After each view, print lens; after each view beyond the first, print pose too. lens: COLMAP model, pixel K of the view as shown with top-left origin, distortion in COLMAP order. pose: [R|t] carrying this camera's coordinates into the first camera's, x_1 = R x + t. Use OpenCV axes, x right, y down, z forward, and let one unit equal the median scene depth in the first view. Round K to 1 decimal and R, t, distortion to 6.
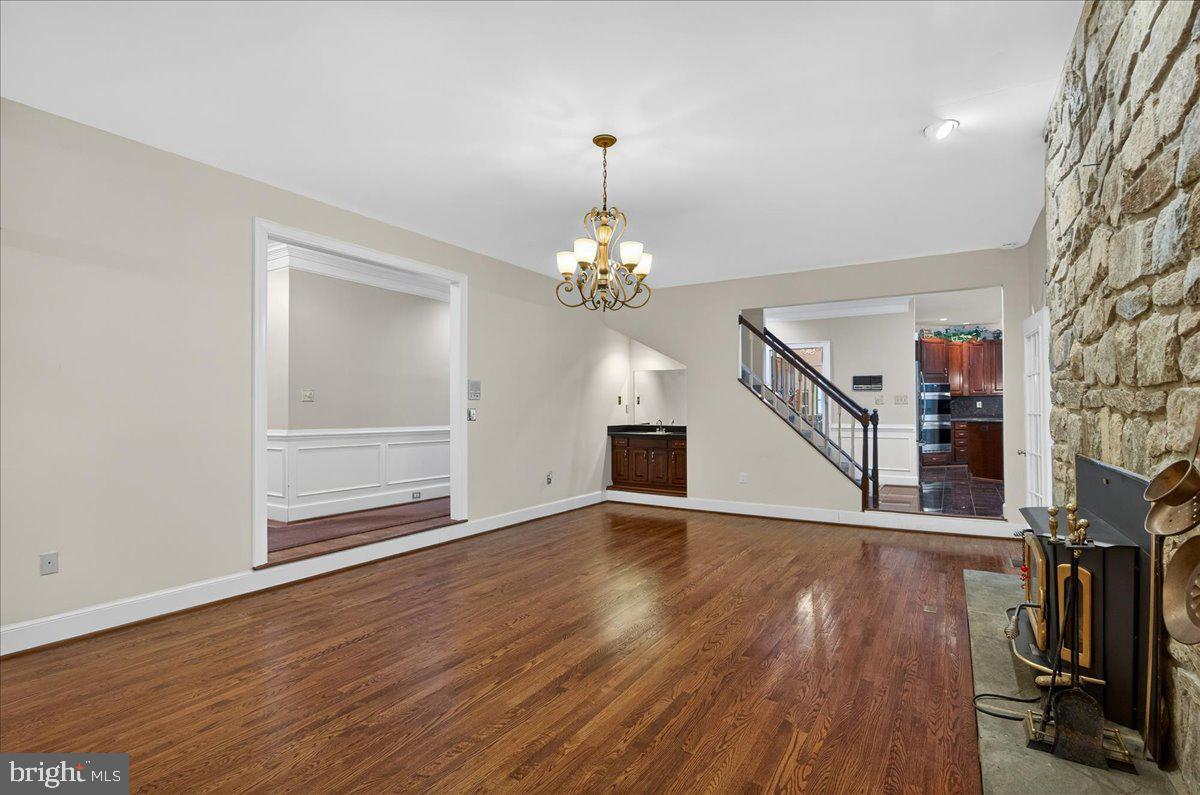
lens RADIAL K [[563.9, 0, 605.6], [0, 563.9, 402.8], [0, 0, 1]] dist [-0.004464, -0.000290]
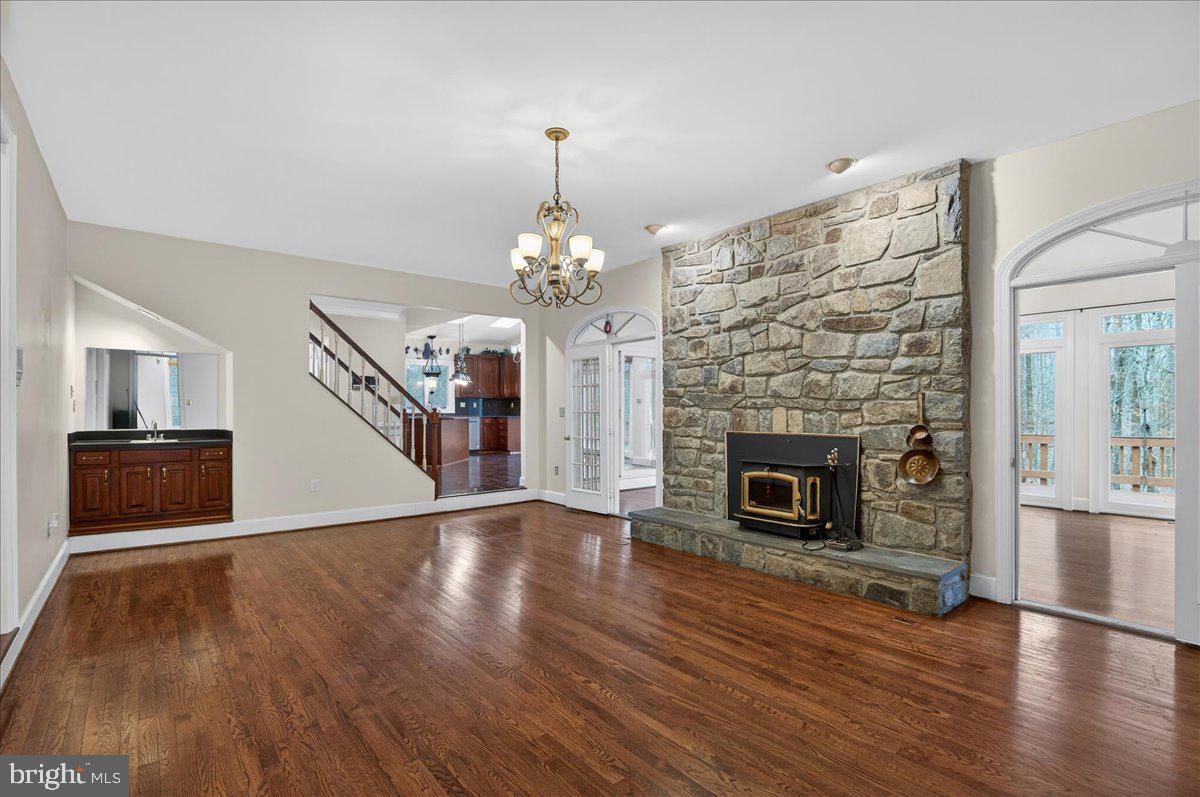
lens RADIAL K [[565.4, 0, 599.2], [0, 565.4, 408.7], [0, 0, 1]] dist [-0.000030, 0.000025]
pose [[0.335495, 0.003157, 0.942037, -0.906545], [-0.014057, 0.999900, 0.001656, 0.011661], [-0.941937, -0.013798, 0.335506, 0.592092]]
